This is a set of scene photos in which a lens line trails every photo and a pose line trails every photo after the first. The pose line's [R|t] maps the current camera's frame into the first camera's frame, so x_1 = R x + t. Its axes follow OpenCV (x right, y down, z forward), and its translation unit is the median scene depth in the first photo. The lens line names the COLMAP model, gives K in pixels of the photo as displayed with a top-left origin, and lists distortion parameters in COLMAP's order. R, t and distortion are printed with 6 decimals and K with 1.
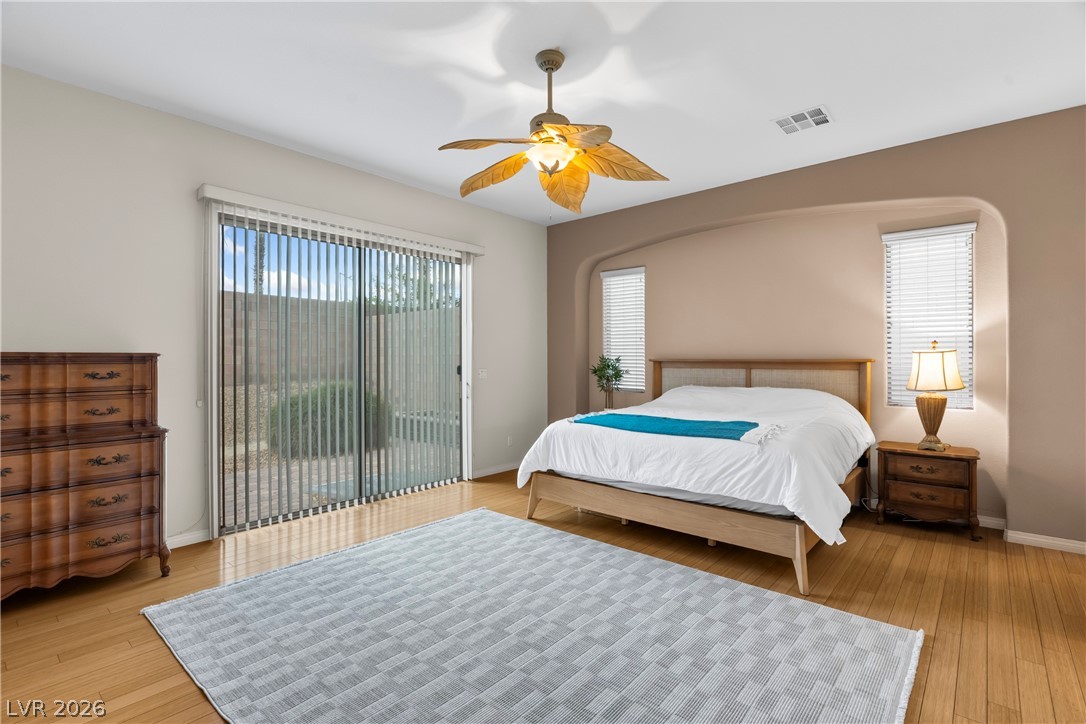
lens RADIAL K [[512.4, 0, 542.6], [0, 512.4, 360.6], [0, 0, 1]] dist [-0.000161, -0.000063]
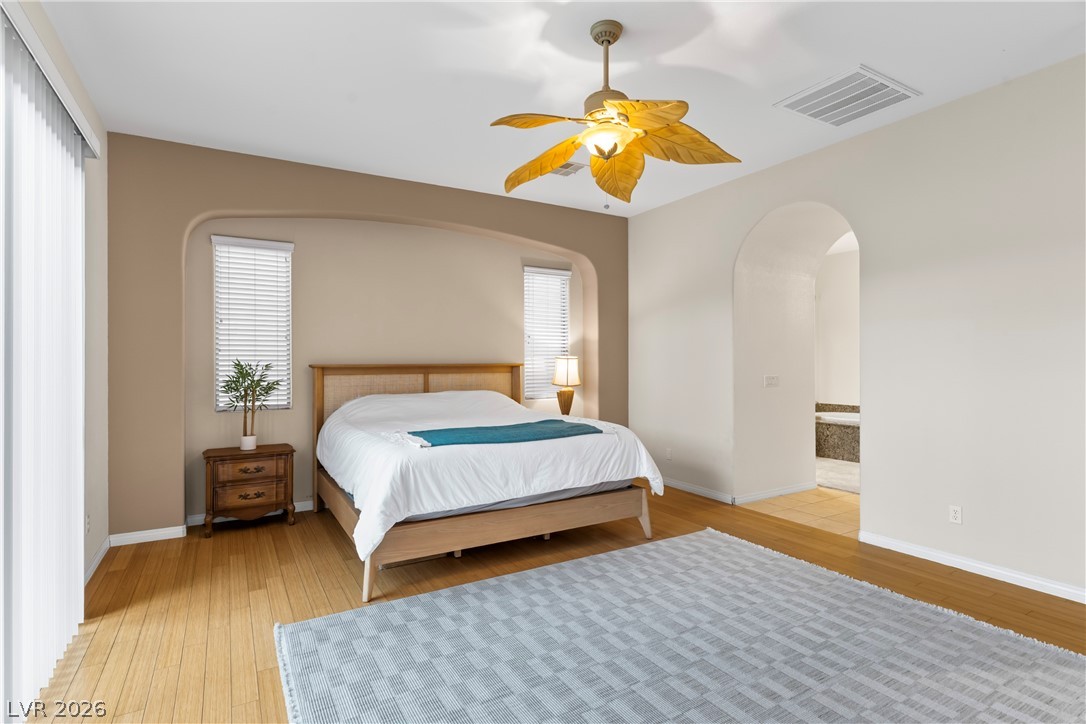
lens RADIAL K [[539.4, 0, 543.2], [0, 539.4, 360.0], [0, 0, 1]] dist [0.002464, 0.000331]
pose [[0.316696, 0.003041, 0.948522, -0.725241], [0.007175, 0.999959, -0.005602, -0.004956], [-0.948500, 0.008580, 0.316661, 0.638945]]
